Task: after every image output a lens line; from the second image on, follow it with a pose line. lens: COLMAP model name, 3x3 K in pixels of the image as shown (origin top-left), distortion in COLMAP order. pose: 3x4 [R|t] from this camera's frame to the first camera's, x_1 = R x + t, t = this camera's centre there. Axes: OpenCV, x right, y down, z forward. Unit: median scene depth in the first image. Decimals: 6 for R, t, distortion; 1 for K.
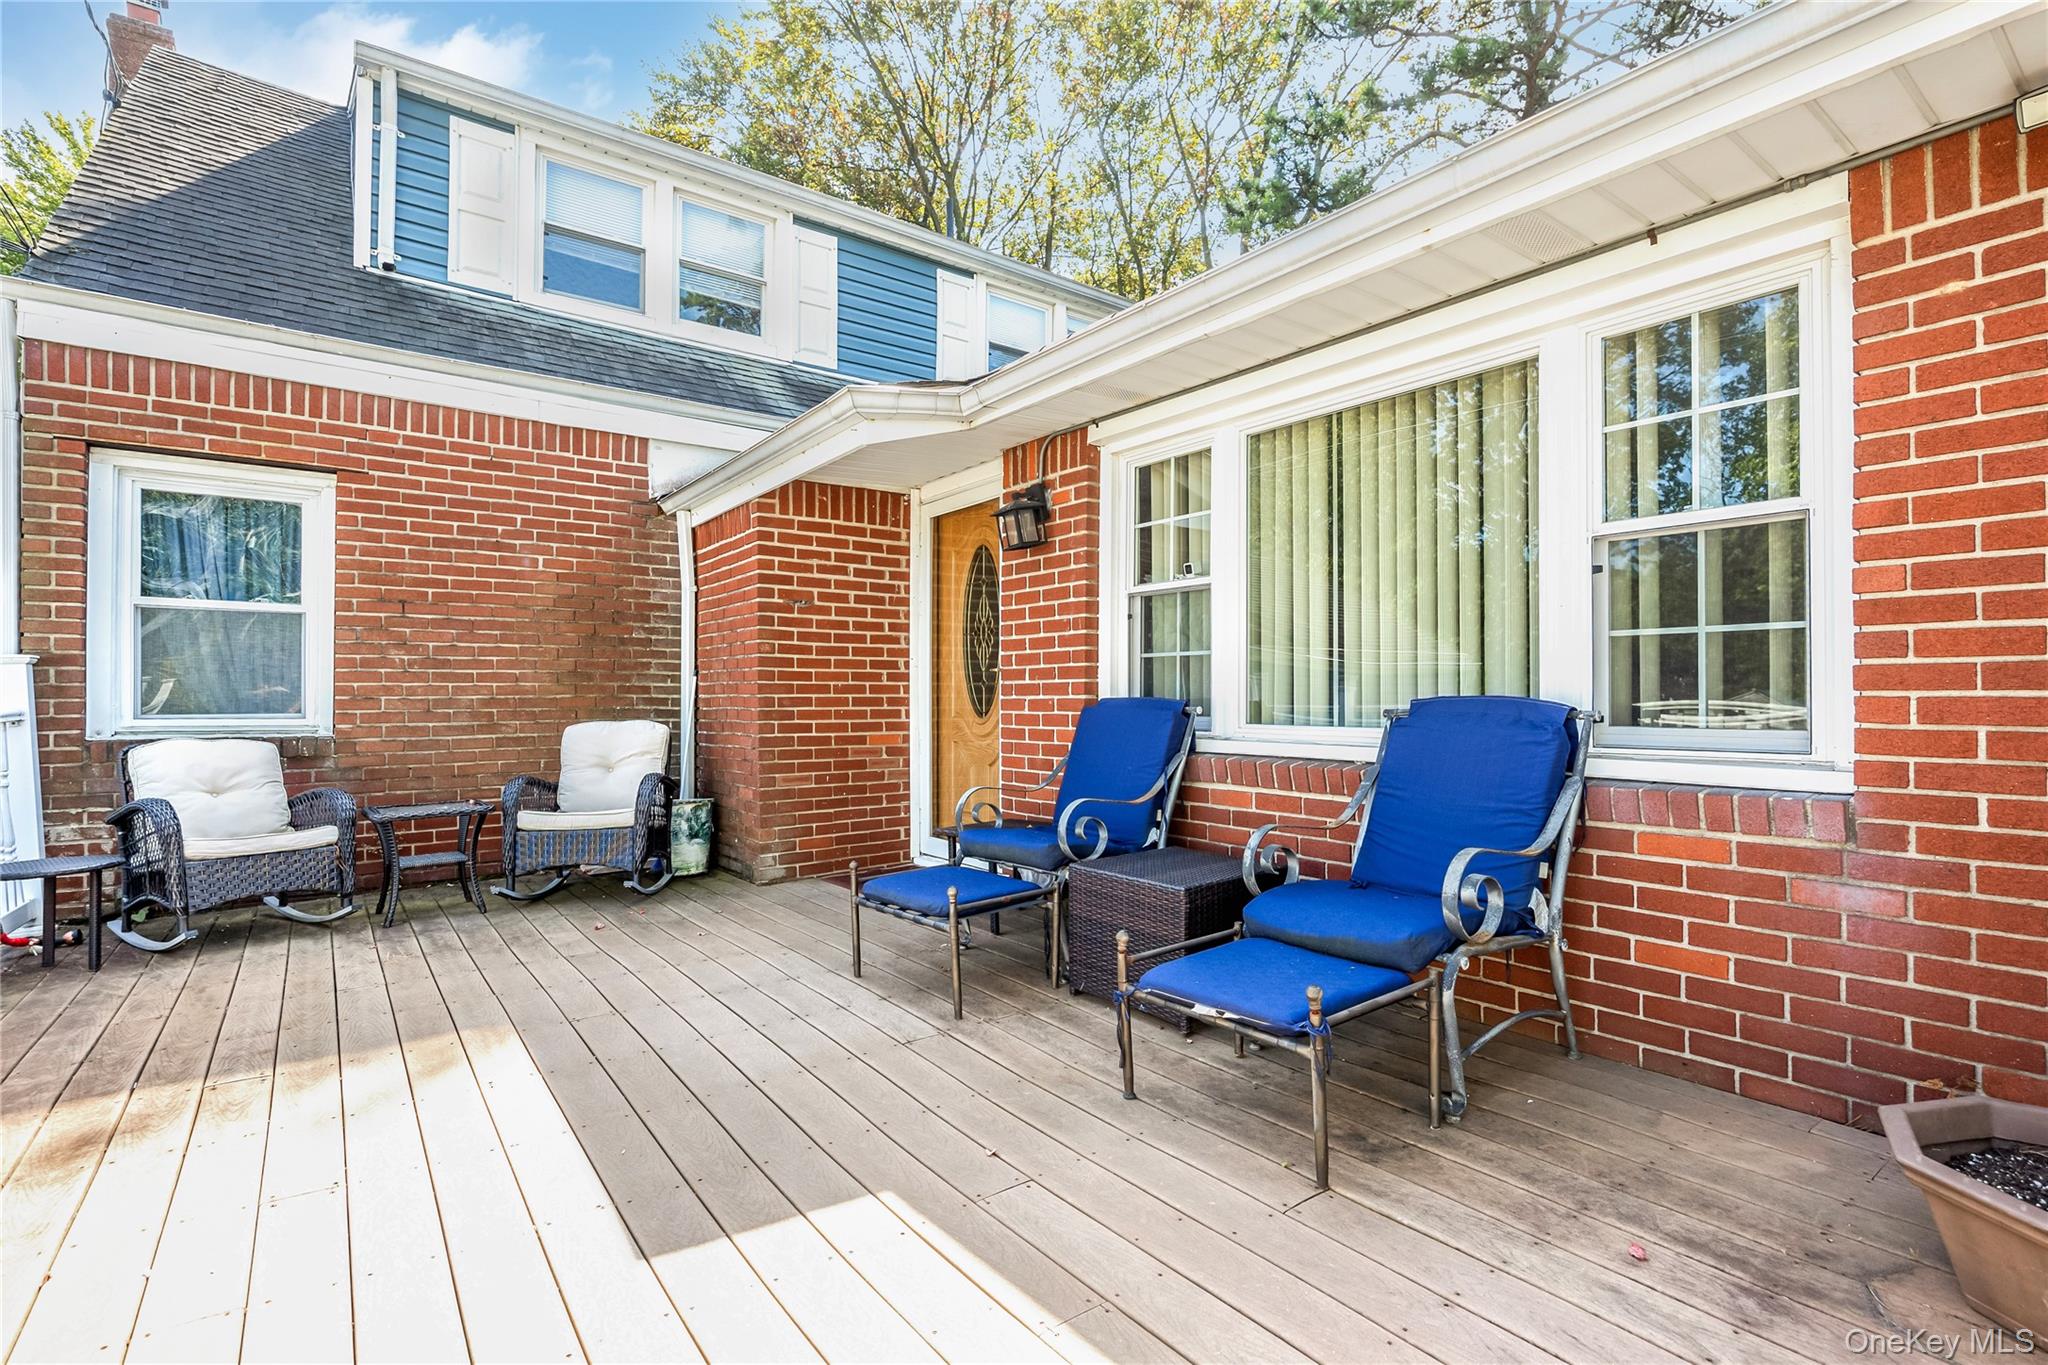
lens RADIAL K [[937.4, 0, 1024.0], [0, 937.4, 682.5], [0, 0, 1]] dist [-0.004178, -0.000912]
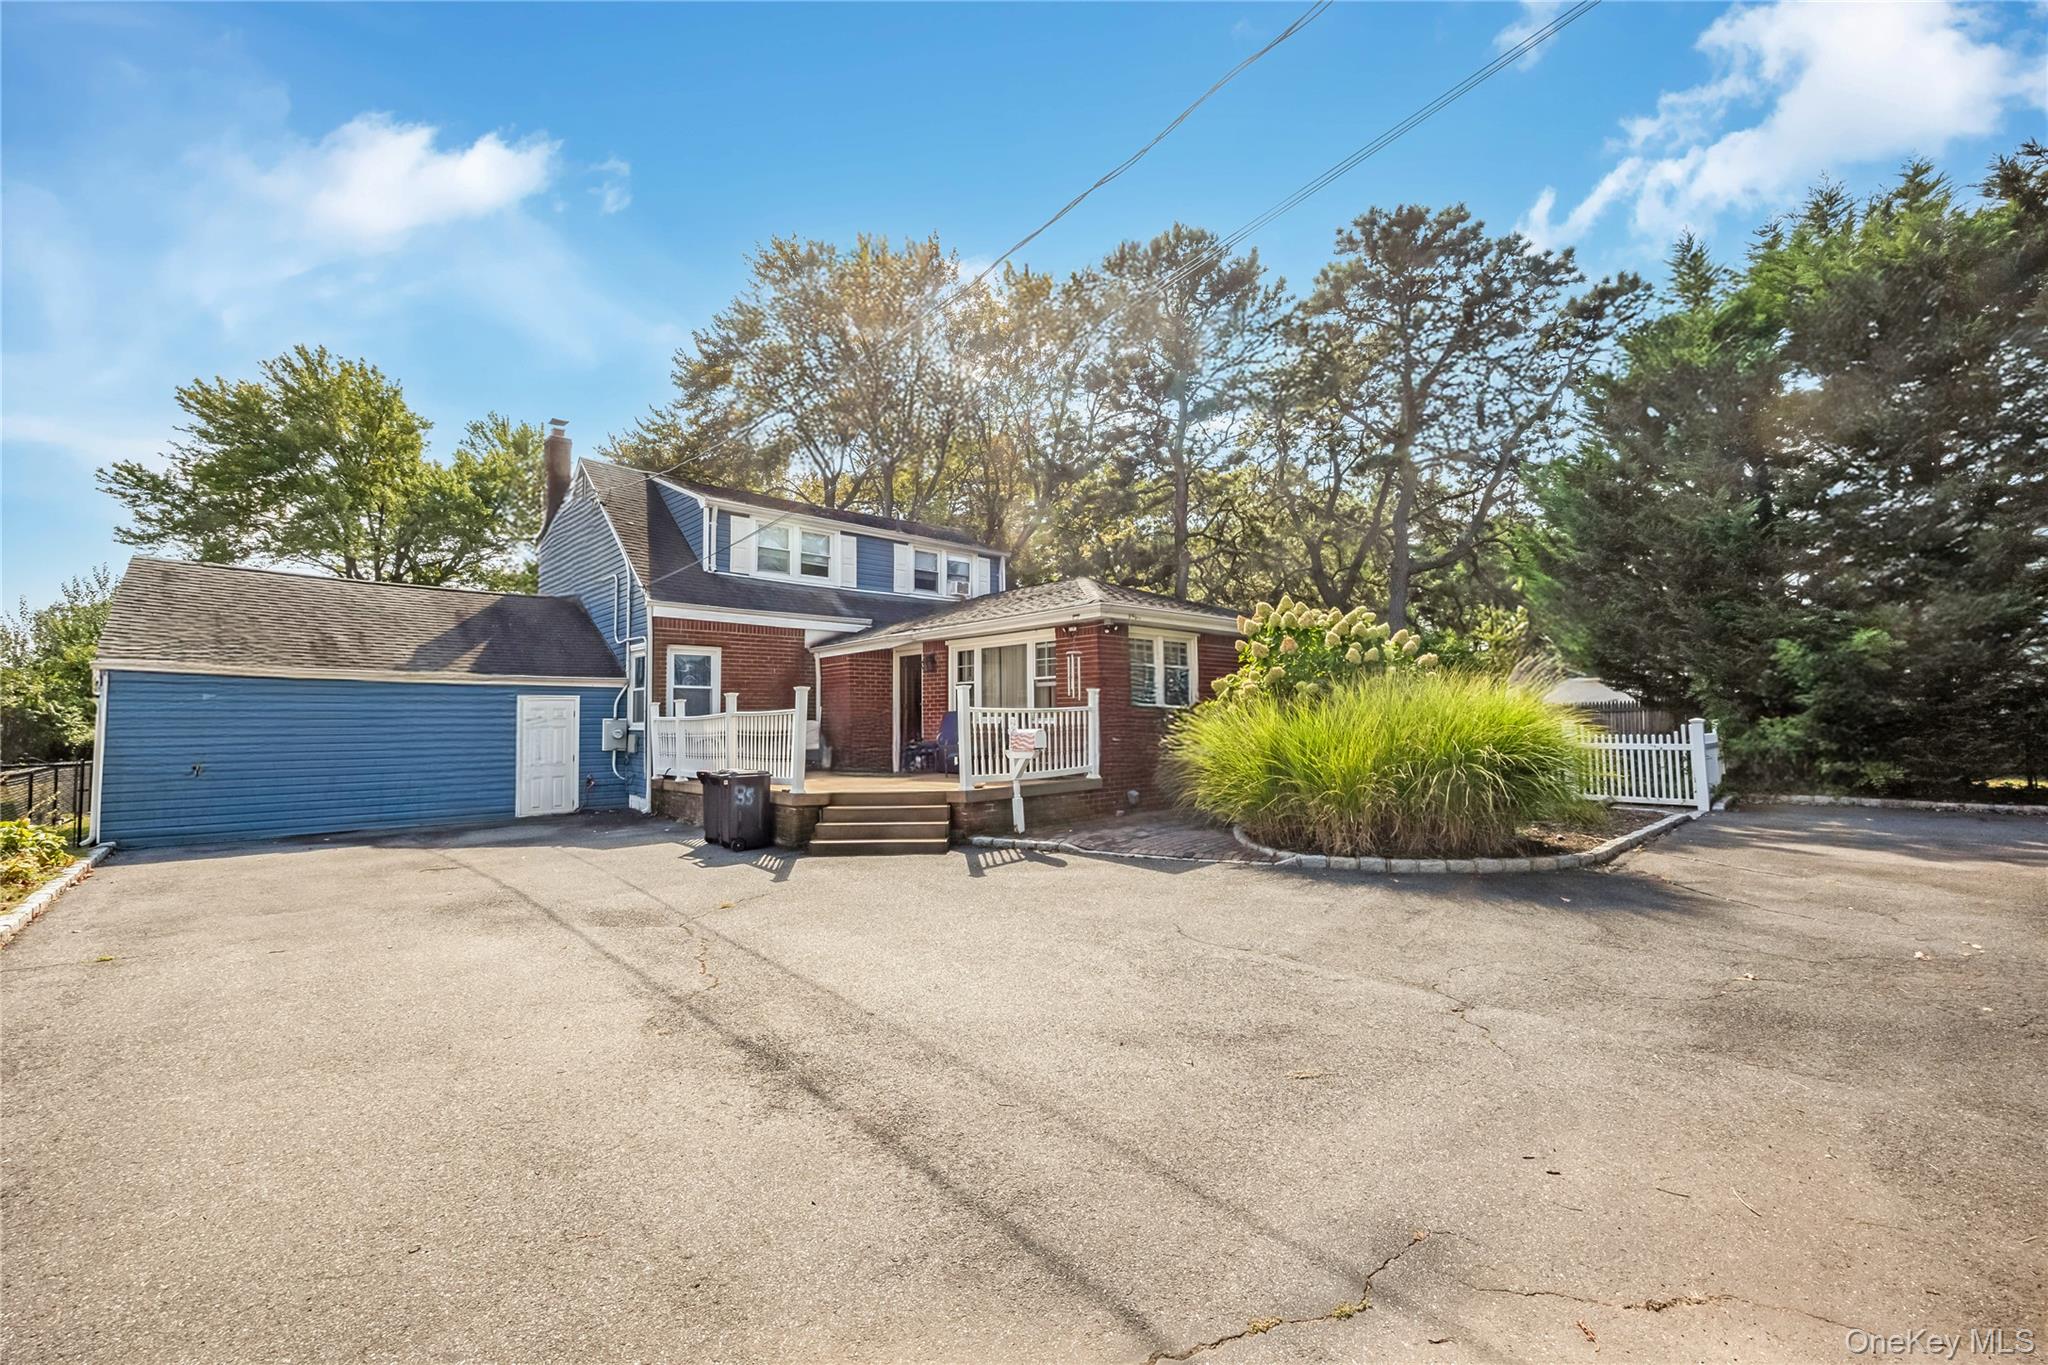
lens RADIAL K [[822.6, 0, 1024.0], [0, 822.6, 682.5], [0, 0, 1]] dist [0.000755, 0.000258]
pose [[0.993670, -0.000493, 0.112340, 0.006906], [0.004070, 0.999492, -0.031617, 0.001282], [-0.112267, 0.031874, 0.993167, -1.719804]]
